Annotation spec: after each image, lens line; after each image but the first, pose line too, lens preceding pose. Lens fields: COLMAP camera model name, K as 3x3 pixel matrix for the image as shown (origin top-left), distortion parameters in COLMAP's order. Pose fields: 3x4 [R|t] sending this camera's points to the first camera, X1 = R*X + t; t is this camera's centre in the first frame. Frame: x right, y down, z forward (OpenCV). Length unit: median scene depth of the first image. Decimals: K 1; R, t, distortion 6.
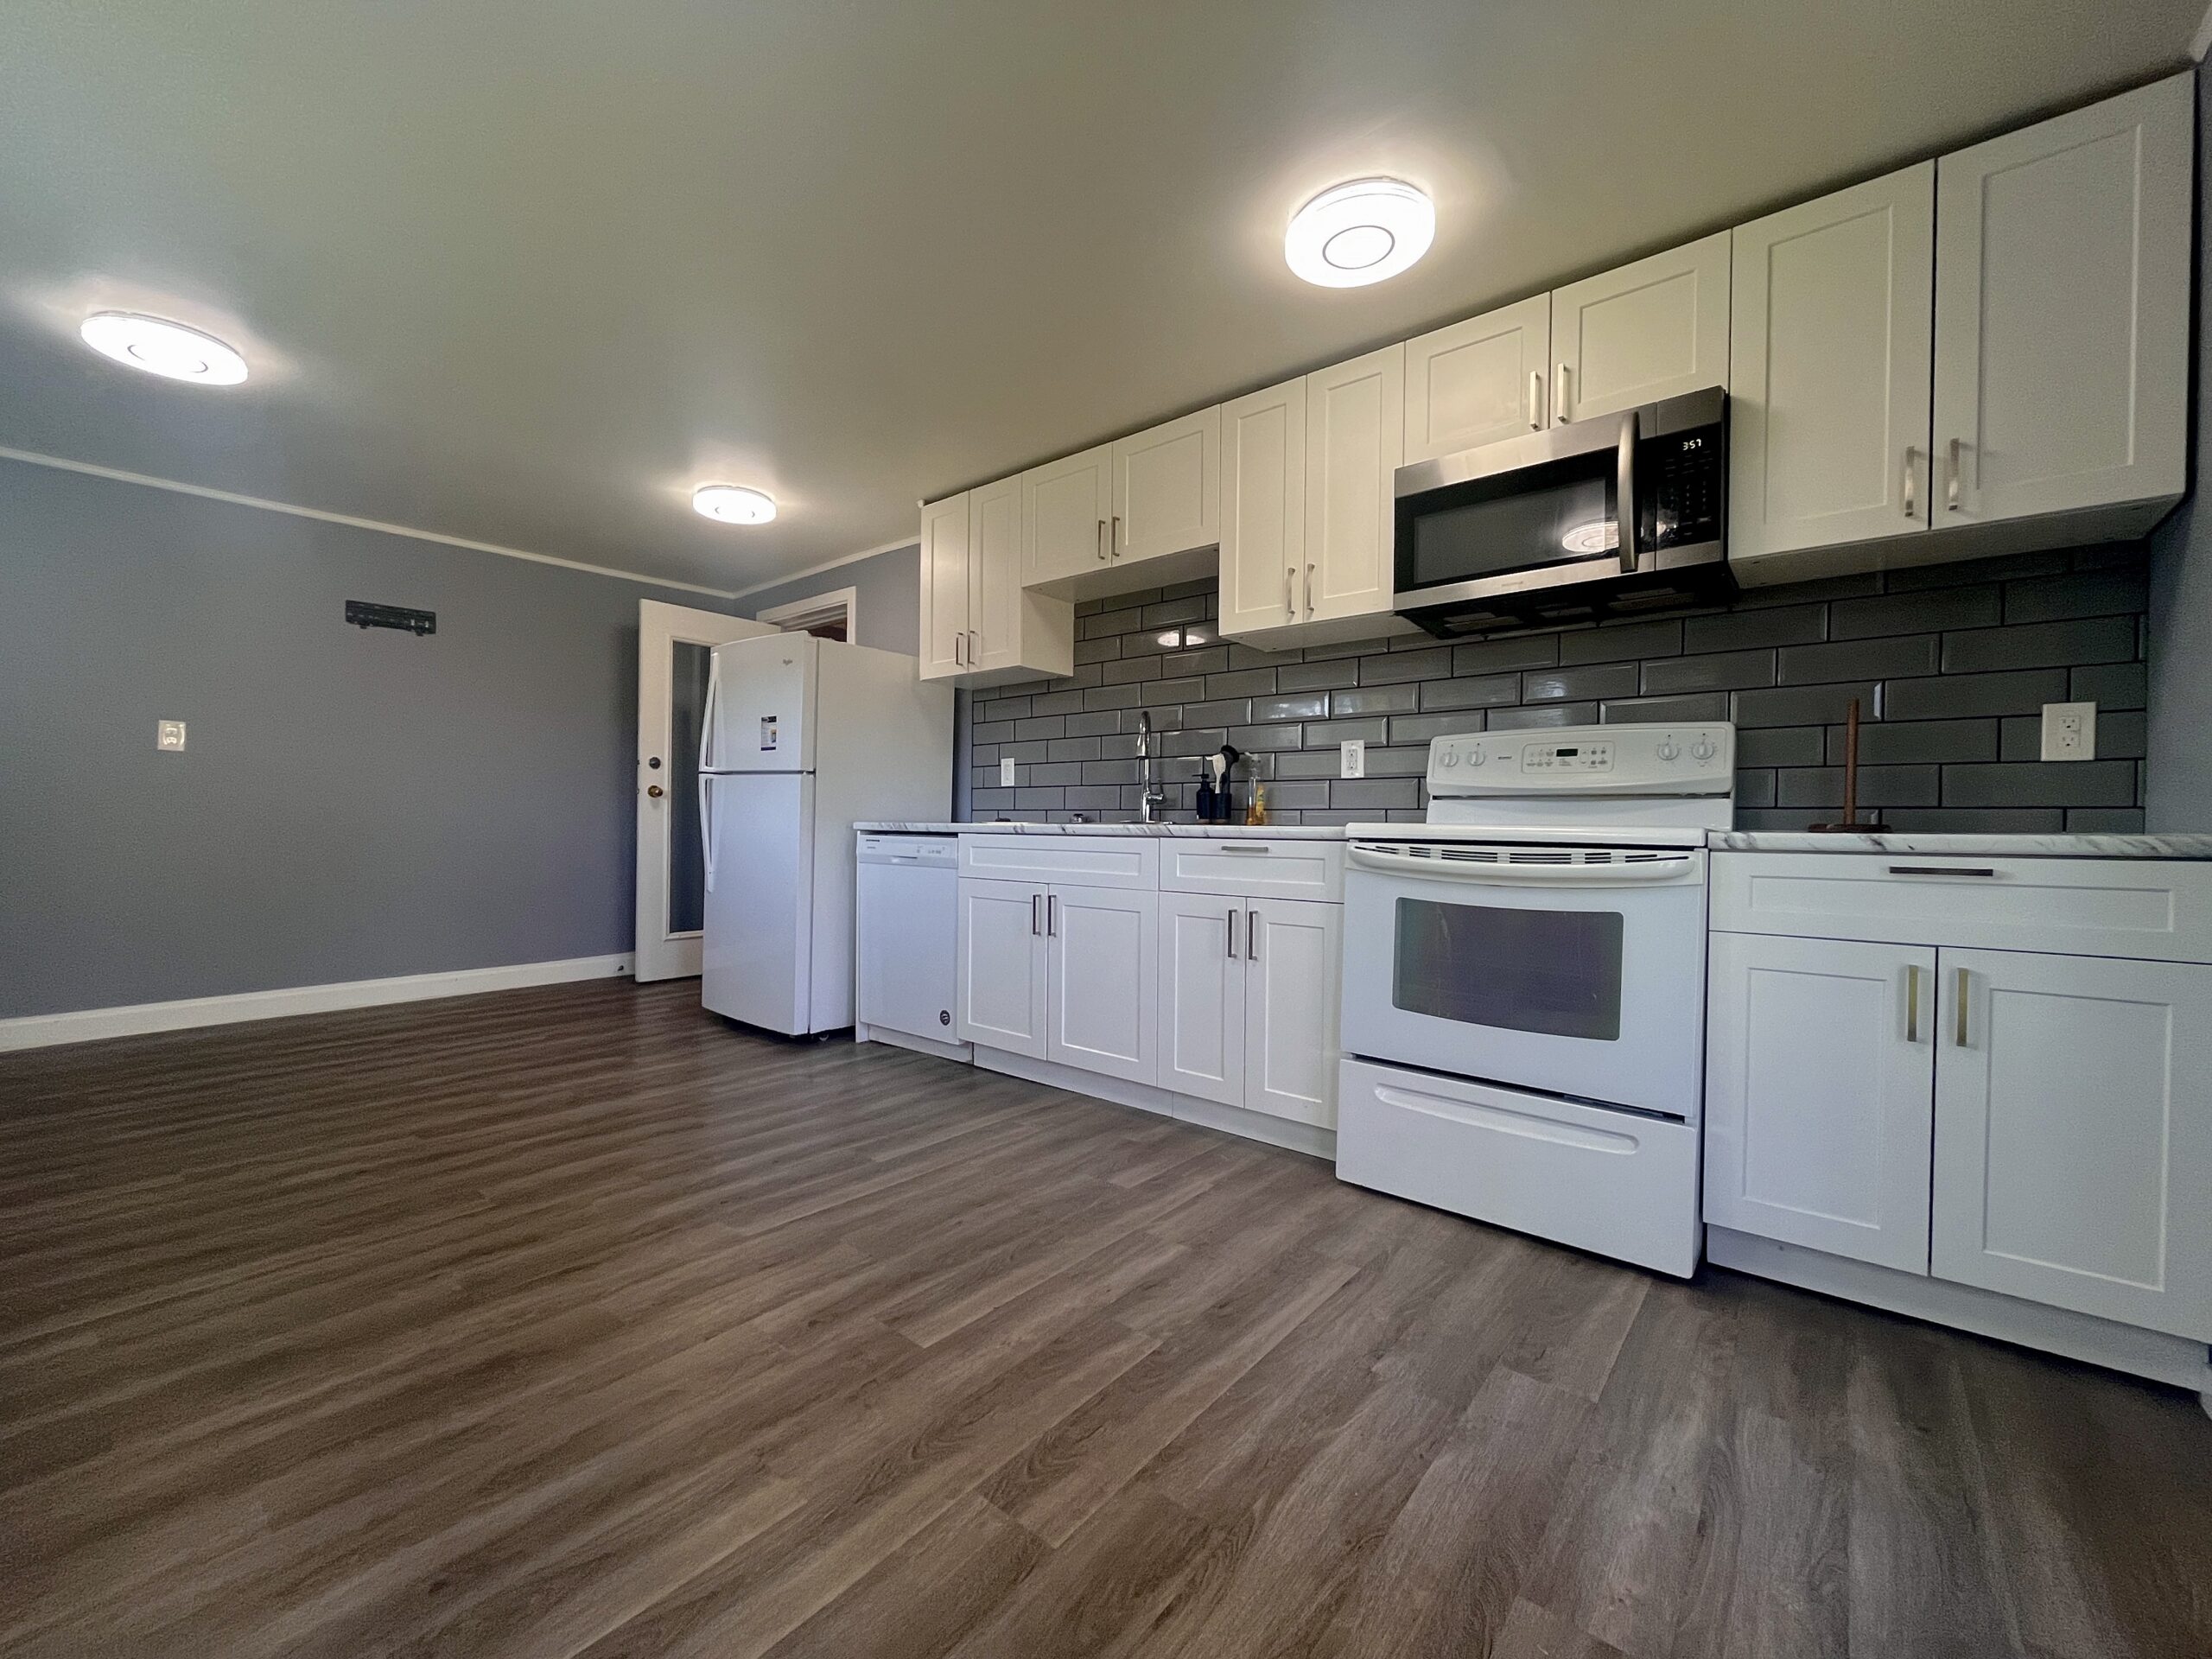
lens RADIAL K [[888.5, 0, 1100.6], [0, 888.5, 832.0], [0, 0, 1]] dist [-0.003261, -0.000072]
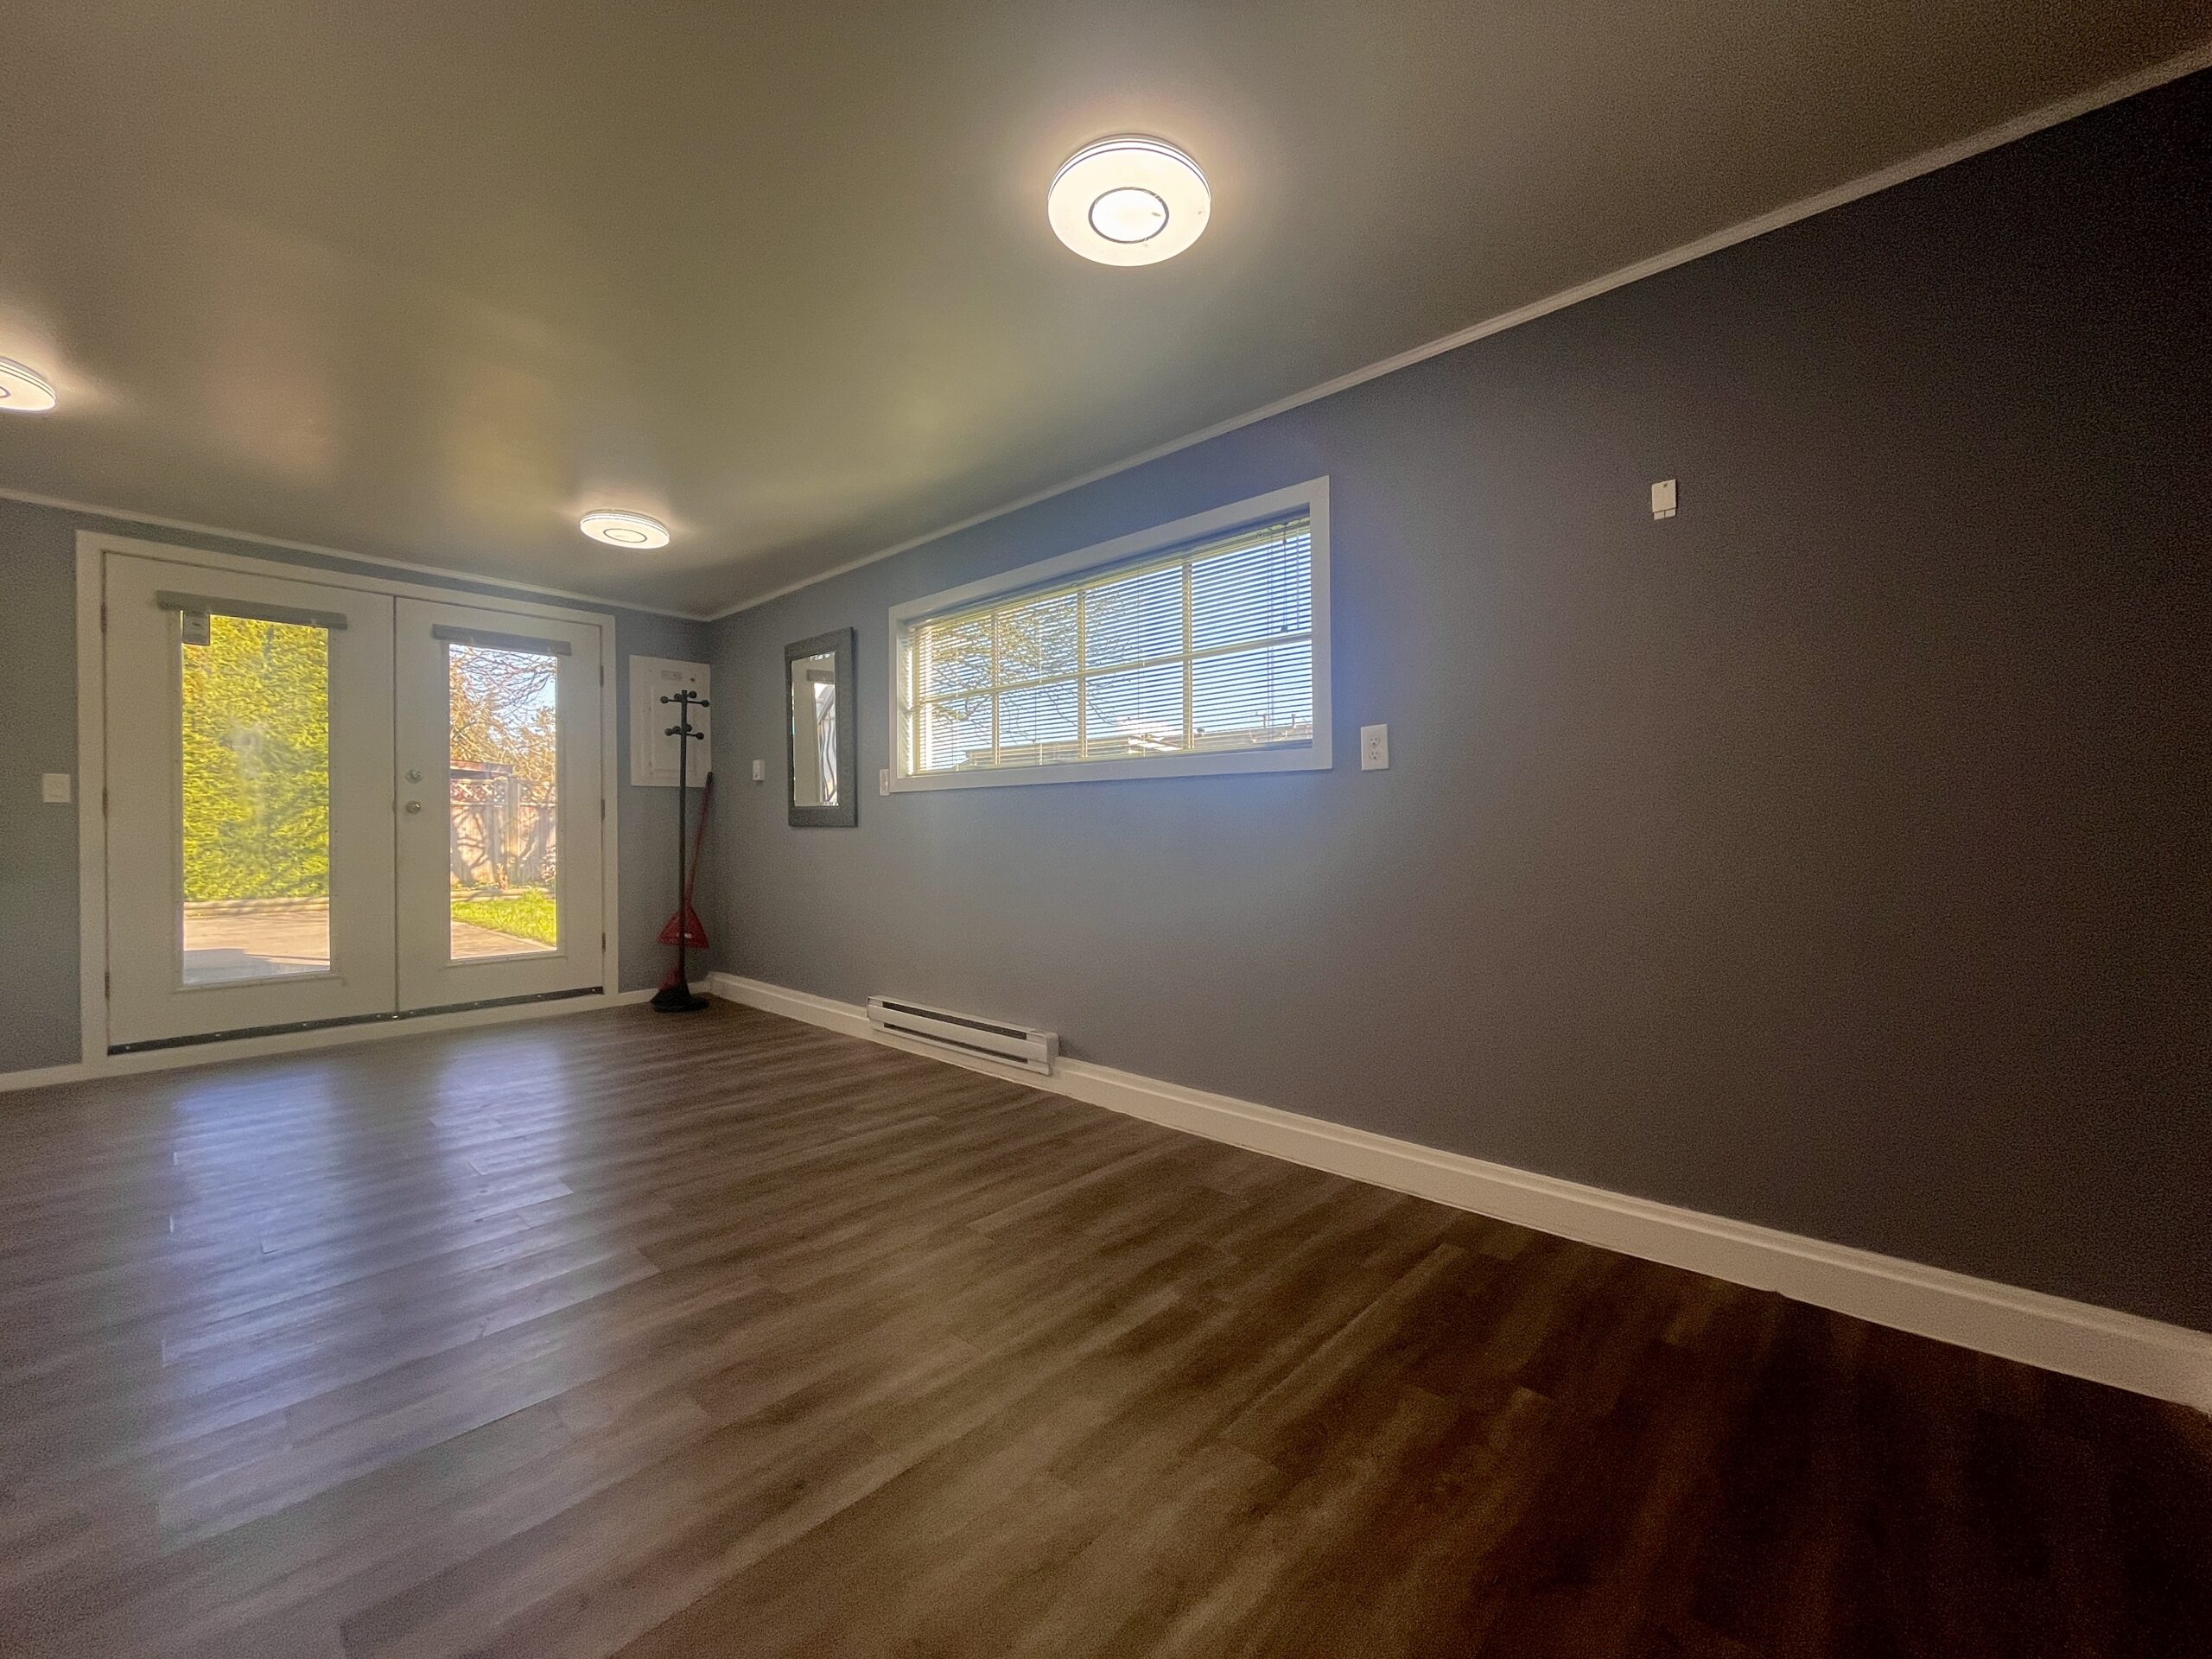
lens RADIAL K [[888.5, 0, 1100.6], [0, 888.5, 832.0], [0, 0, 1]] dist [-0.003261, -0.000072]
pose [[-0.998513, -0.005256, 0.054267, -0.928756], [-0.004471, 0.999884, 0.014586, -0.045118], [-0.054337, 0.014322, -0.998420, 1.484819]]
